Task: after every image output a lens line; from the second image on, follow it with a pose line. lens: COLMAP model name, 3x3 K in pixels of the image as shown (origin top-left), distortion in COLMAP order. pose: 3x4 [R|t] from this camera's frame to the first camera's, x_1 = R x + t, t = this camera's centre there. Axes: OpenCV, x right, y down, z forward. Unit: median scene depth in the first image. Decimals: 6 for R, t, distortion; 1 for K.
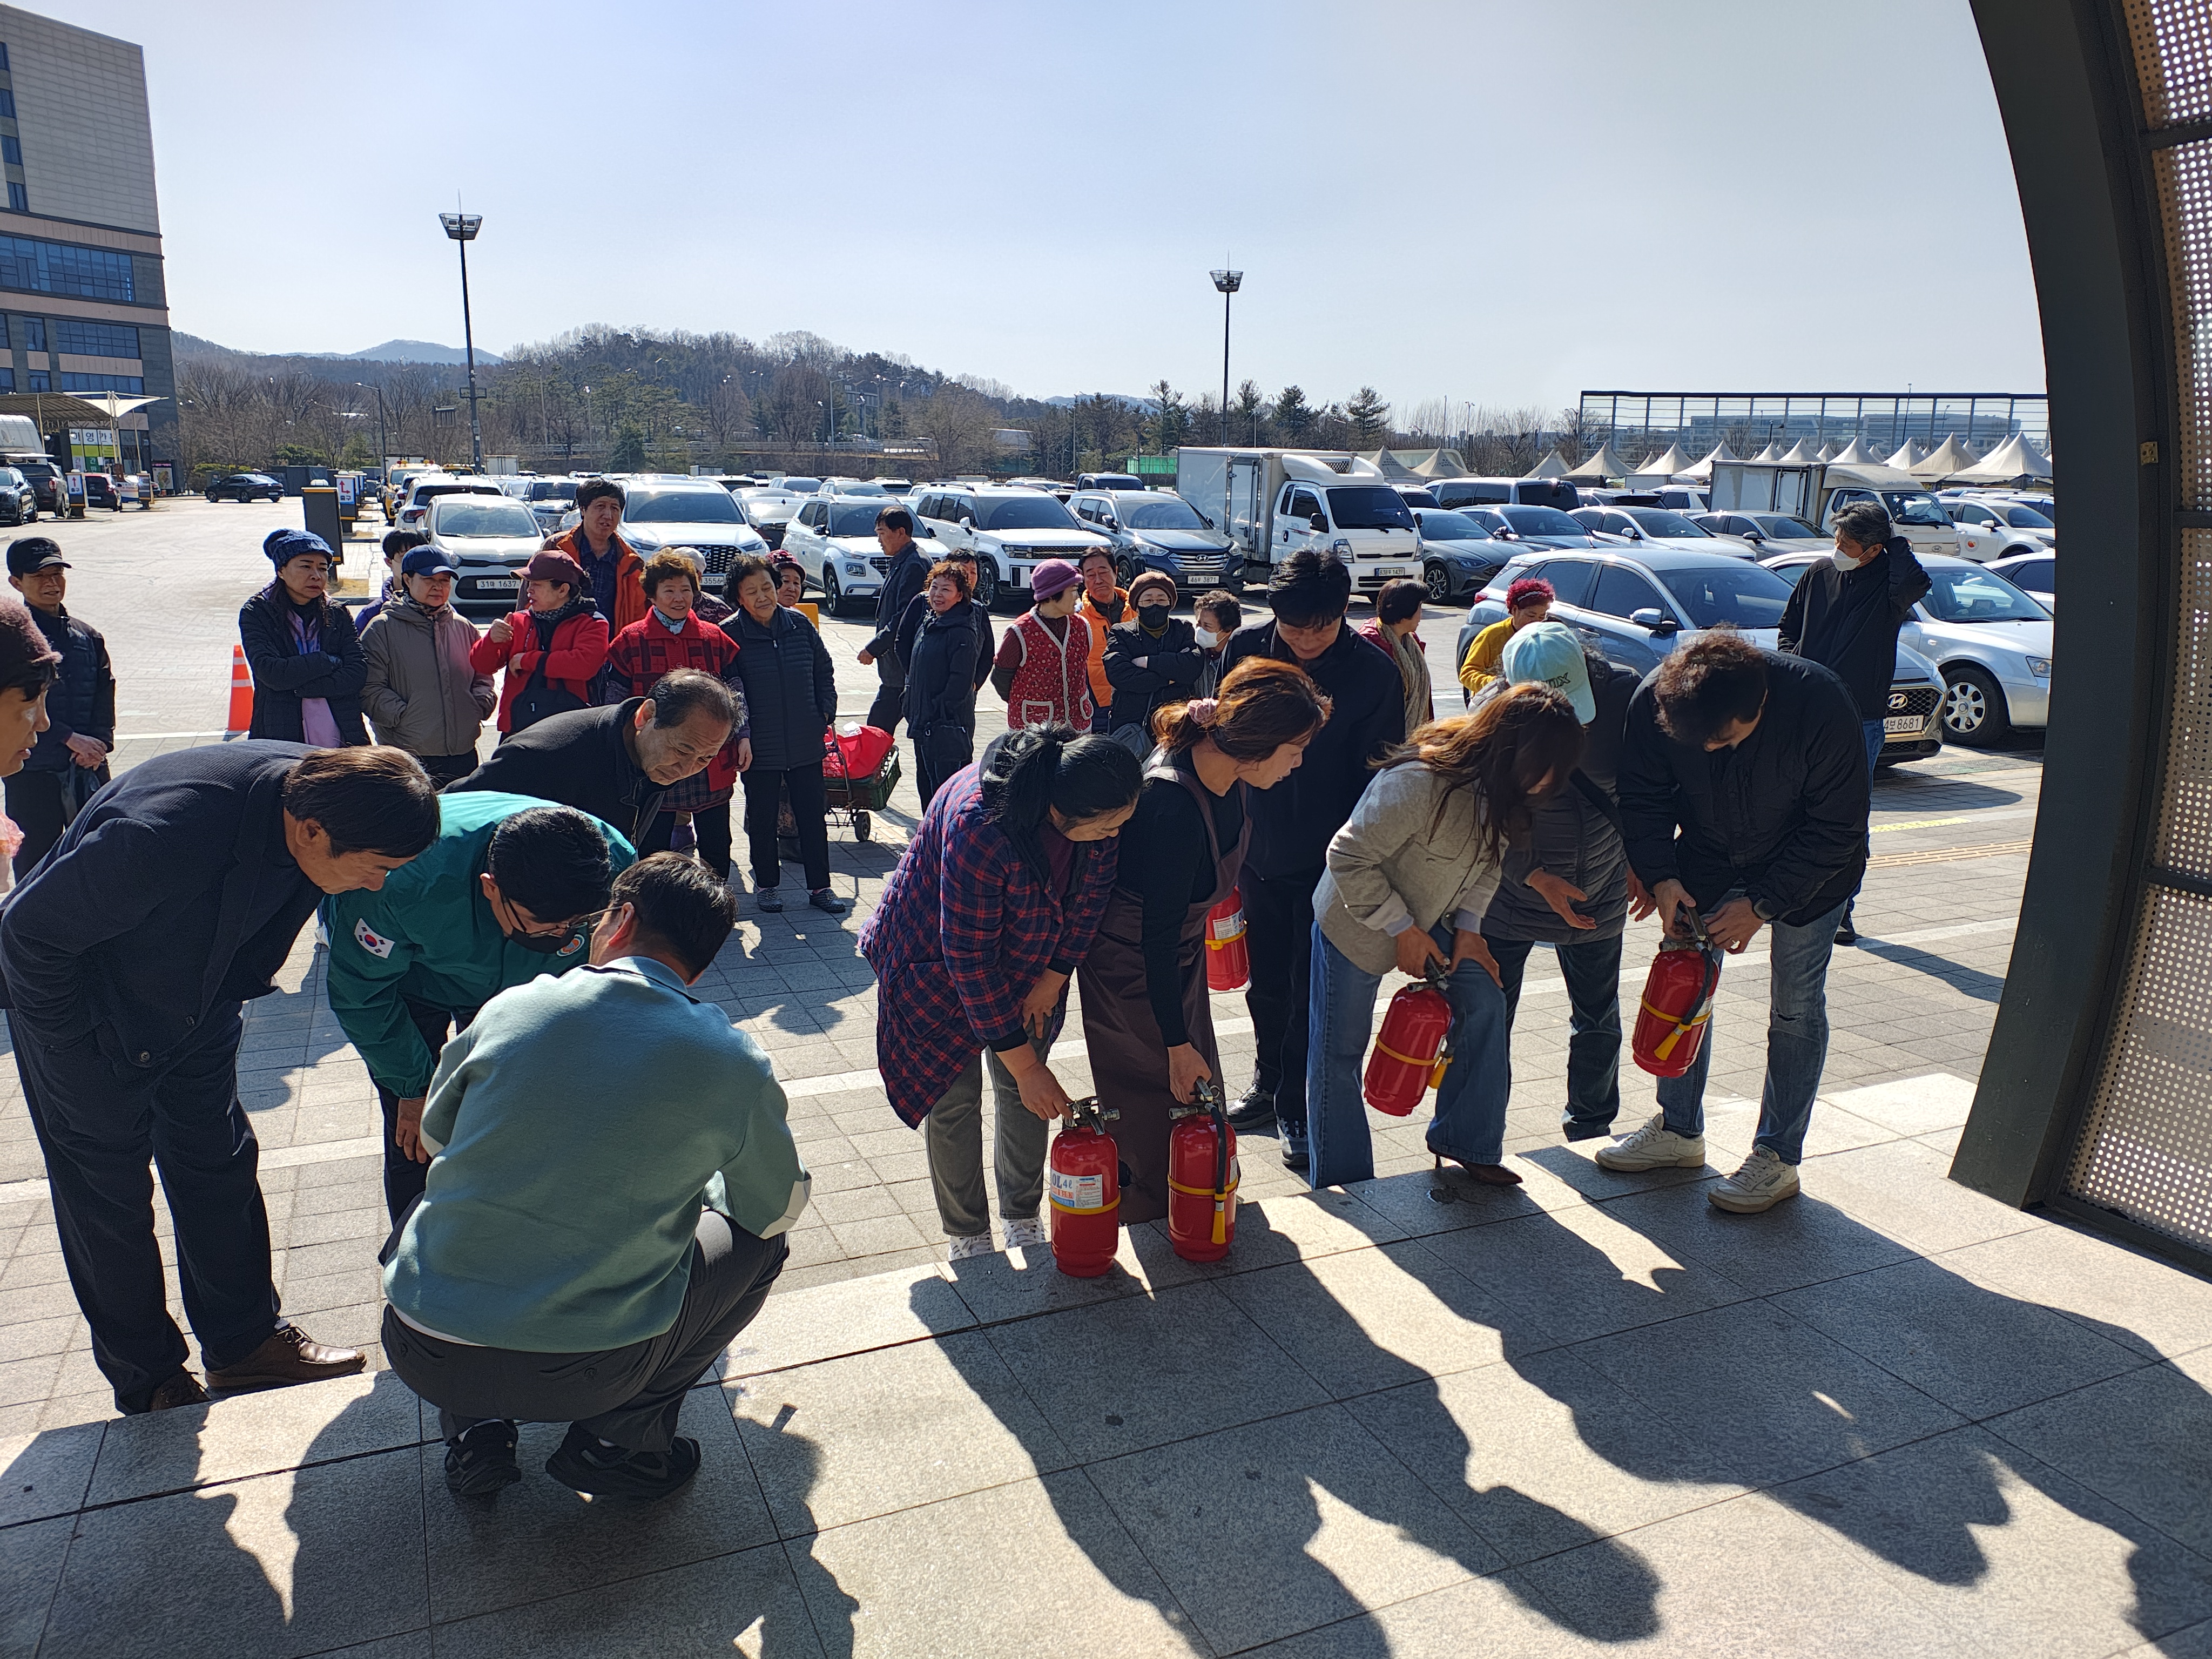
lens RADIAL K [[1632.3, 0, 1095.5], [0, 1632.3, 845.7], [0, 0, 1]] dist [0.050630, -0.101618]
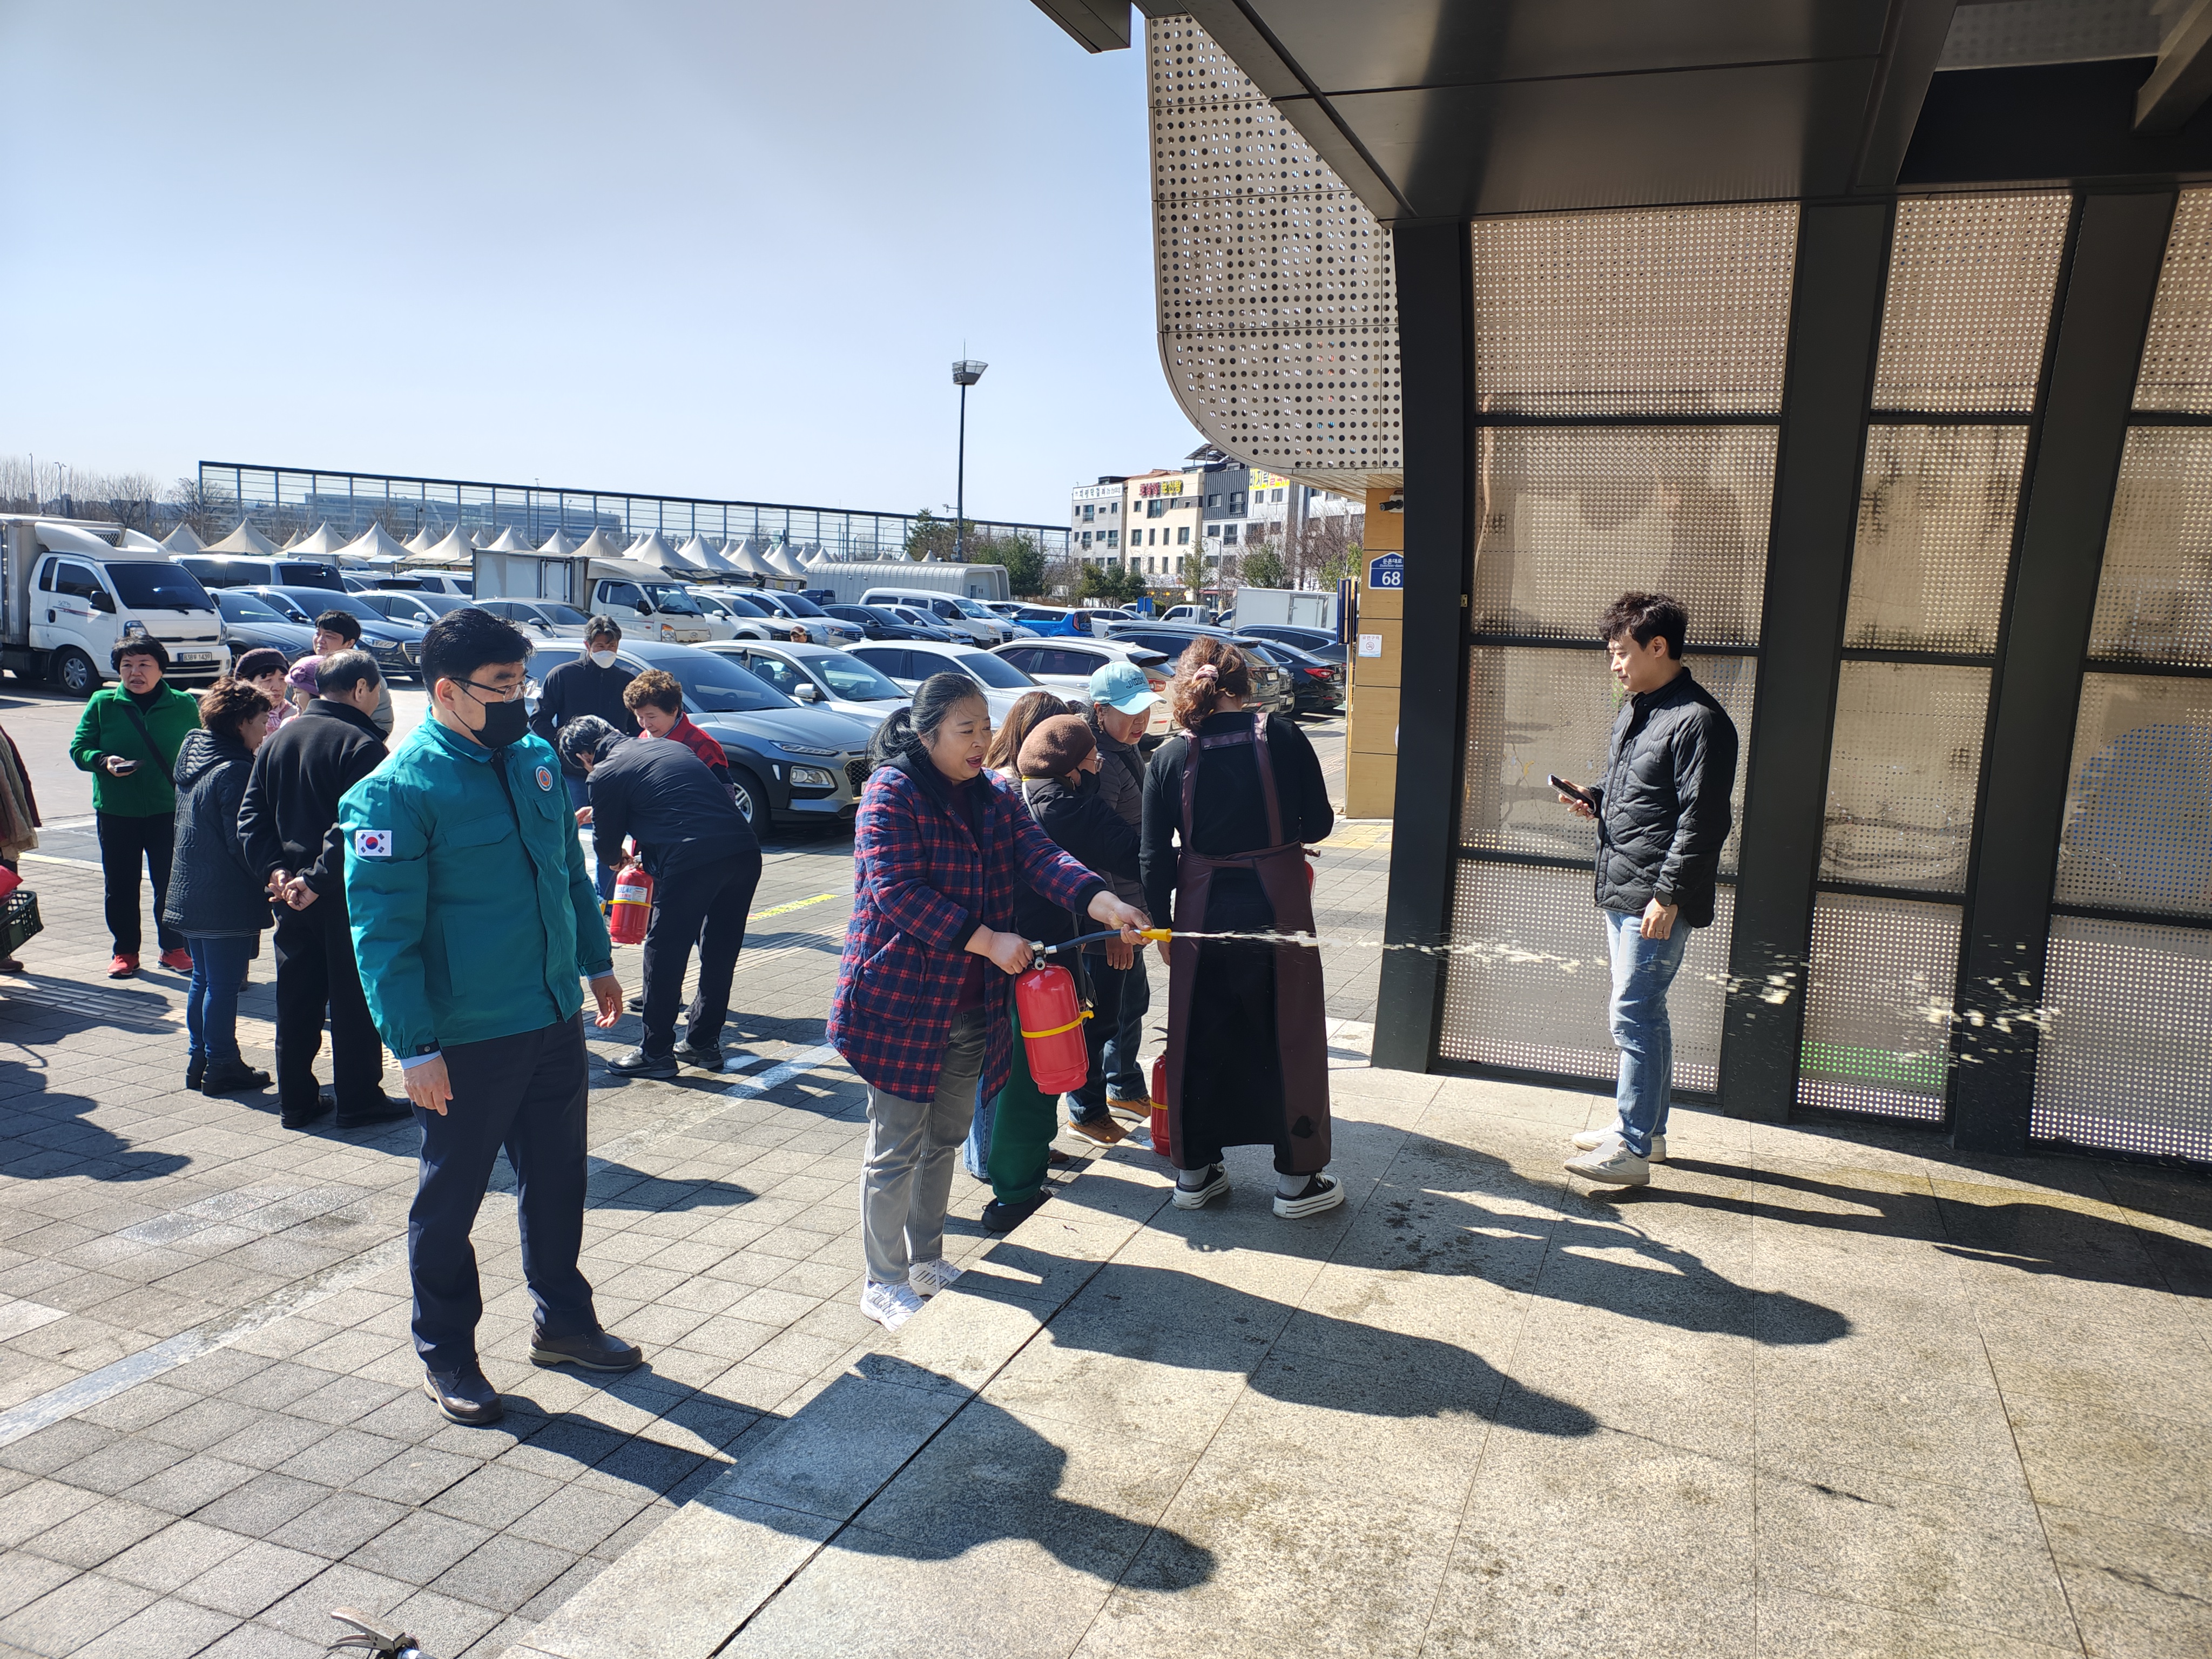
lens RADIAL K [[1632.3, 0, 1120.0], [0, 1632.3, 854.1], [0, 0, 1]] dist [0.050630, -0.101618]
pose [[0.704268, -0.087065, 0.704575, -0.076087], [0.117598, 0.993048, 0.005165, -0.003617], [-0.700127, 0.079219, 0.709610, 0.010231]]
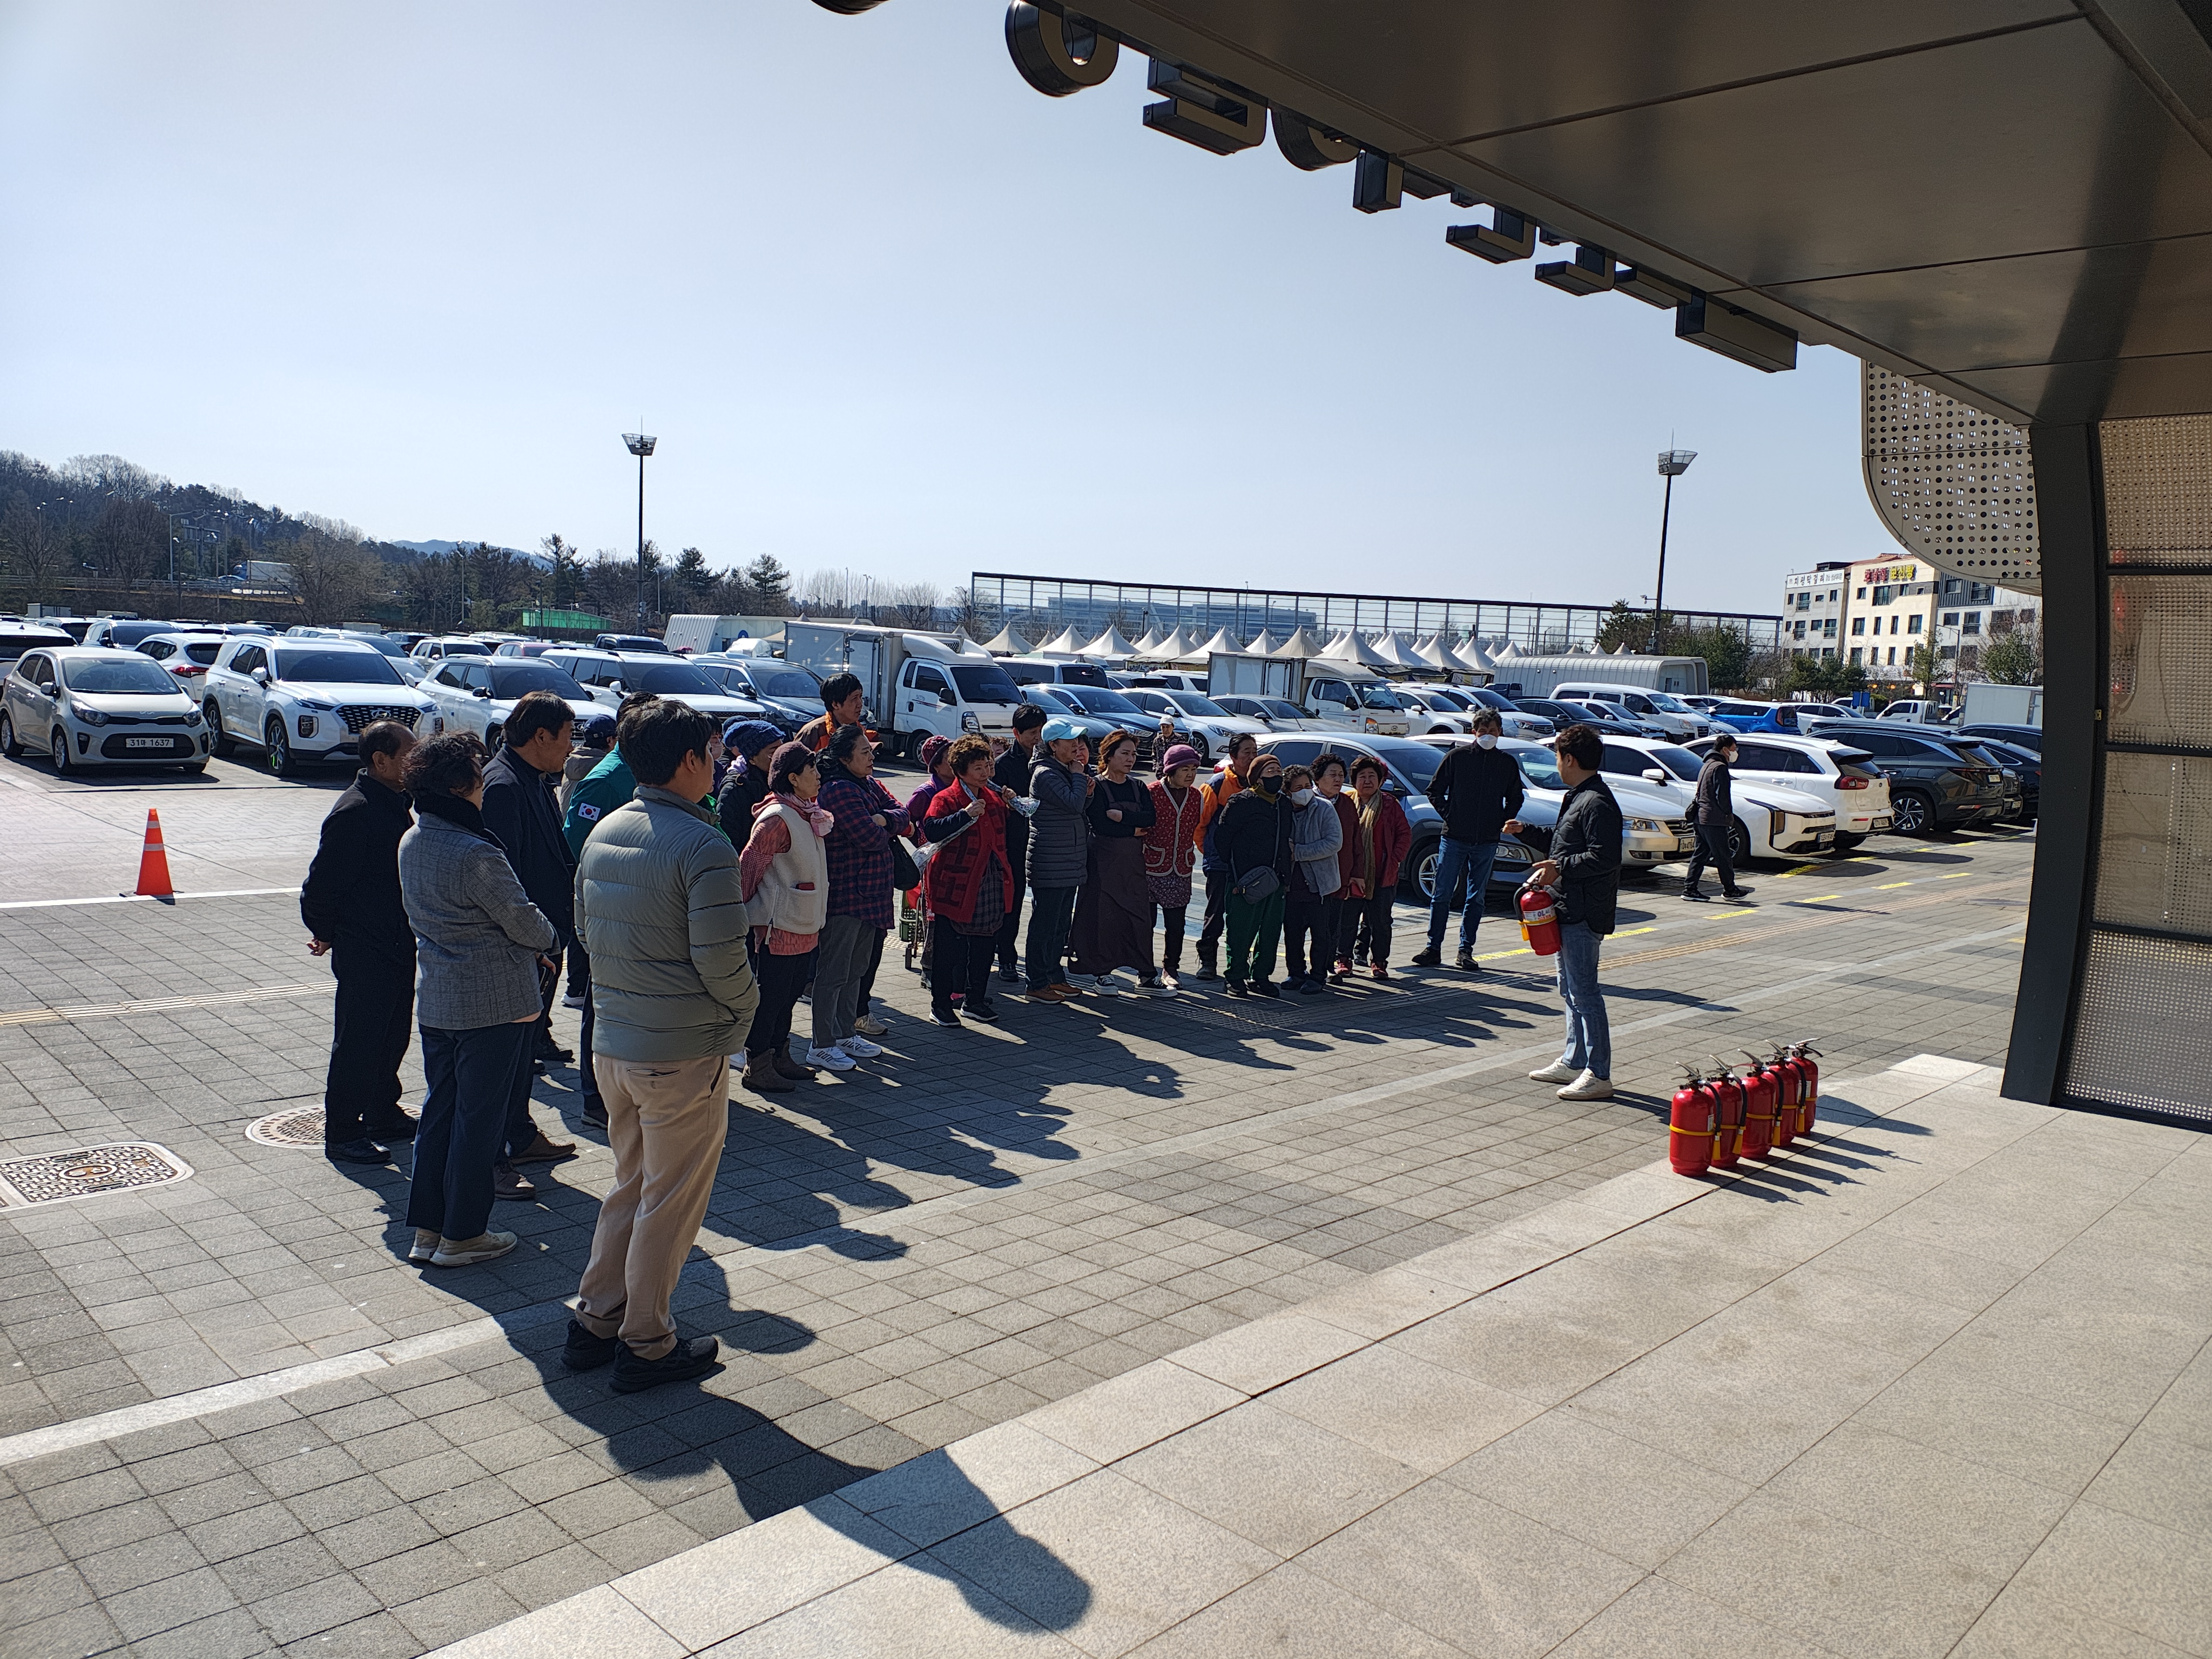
lens RADIAL K [[1632.3, 0, 1104.4], [0, 1632.3, 836.9], [0, 0, 1]] dist [0.050630, -0.101618]
pose [[0.931593, -0.005840, 0.363456, -0.118687], [0.042998, 0.994622, -0.094227, 0.004370], [-0.360951, 0.103409, 0.926834, -0.038918]]
